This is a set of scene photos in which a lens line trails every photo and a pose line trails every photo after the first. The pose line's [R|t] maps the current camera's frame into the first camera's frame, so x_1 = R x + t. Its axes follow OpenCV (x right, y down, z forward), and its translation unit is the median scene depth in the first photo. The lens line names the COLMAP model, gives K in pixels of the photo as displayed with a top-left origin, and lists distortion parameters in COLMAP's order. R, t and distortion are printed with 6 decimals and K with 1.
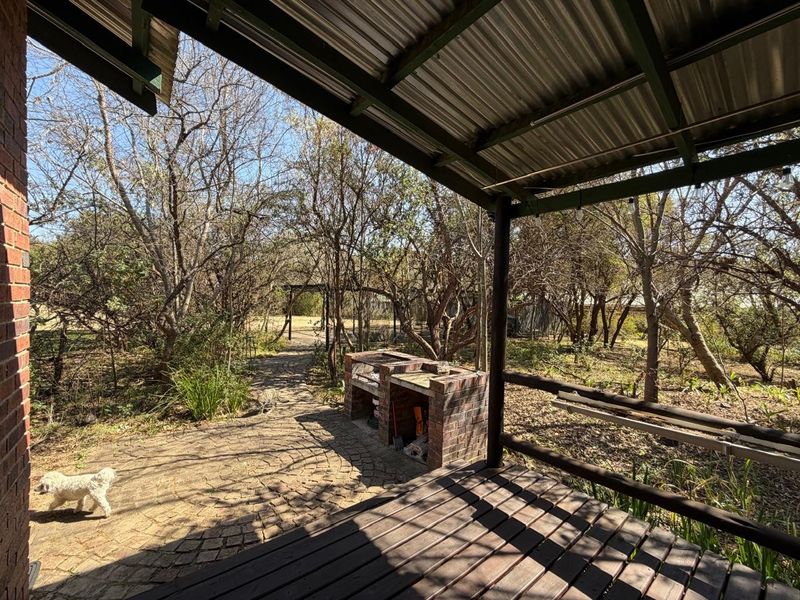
lens RADIAL K [[316.8, 0, 400.0], [0, 316.8, 300.0], [0, 0, 1]] dist [-0.001920, 0.000201]
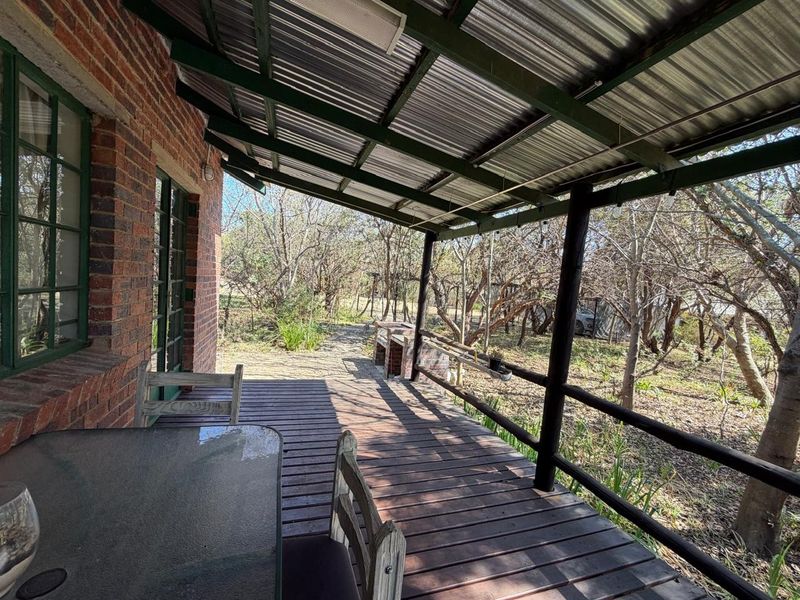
lens RADIAL K [[316.8, 0, 400.0], [0, 316.8, 300.0], [0, 0, 1]] dist [-0.001920, 0.000201]
pose [[0.944210, 0.076780, -0.320270, 0.494386], [-0.067101, 0.996897, 0.041165, 0.001317], [0.322437, -0.017378, 0.946431, -0.454293]]
